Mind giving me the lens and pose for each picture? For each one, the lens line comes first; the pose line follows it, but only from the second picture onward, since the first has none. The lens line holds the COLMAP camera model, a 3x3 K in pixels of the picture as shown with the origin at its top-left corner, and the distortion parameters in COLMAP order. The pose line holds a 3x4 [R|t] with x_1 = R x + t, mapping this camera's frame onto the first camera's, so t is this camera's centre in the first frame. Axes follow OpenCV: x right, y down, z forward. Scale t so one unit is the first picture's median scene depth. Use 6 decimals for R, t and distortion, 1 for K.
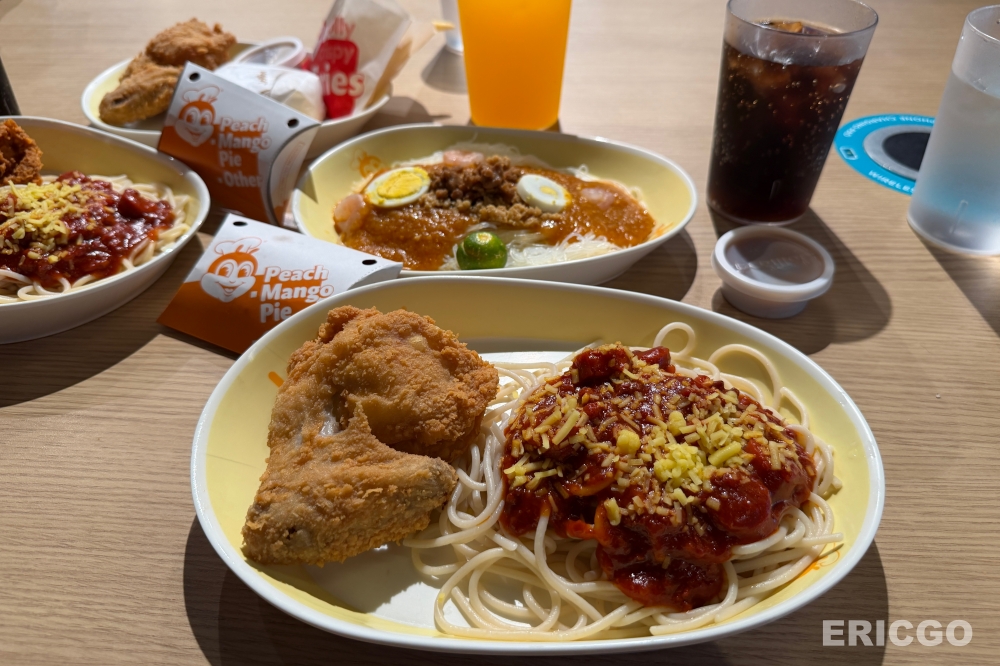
lens RADIAL K [[716.9, 0, 501.5], [0, 716.9, 313.4], [0, 0, 1]] dist [0.145742, -0.334034]
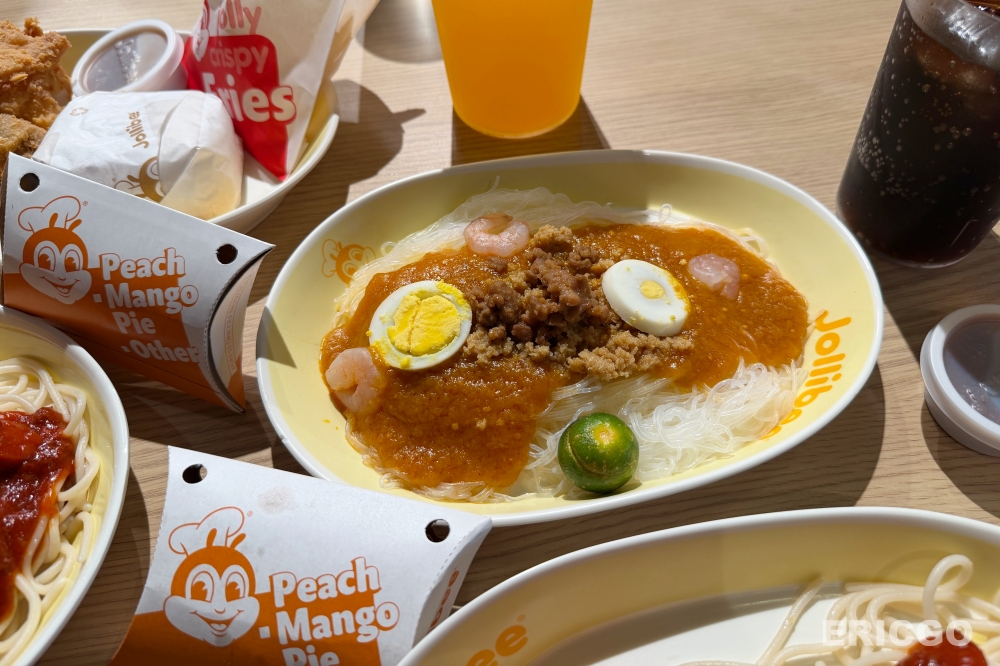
lens RADIAL K [[699.3, 0, 500.6], [0, 699.3, 296.3], [0, 0, 1]] dist [0.034237, -0.091760]
pose [[0.976128, -0.191207, 0.103026, -0.141213], [0.160209, 0.954138, 0.252890, -0.363431], [-0.146655, -0.230348, 0.961994, 0.429862]]
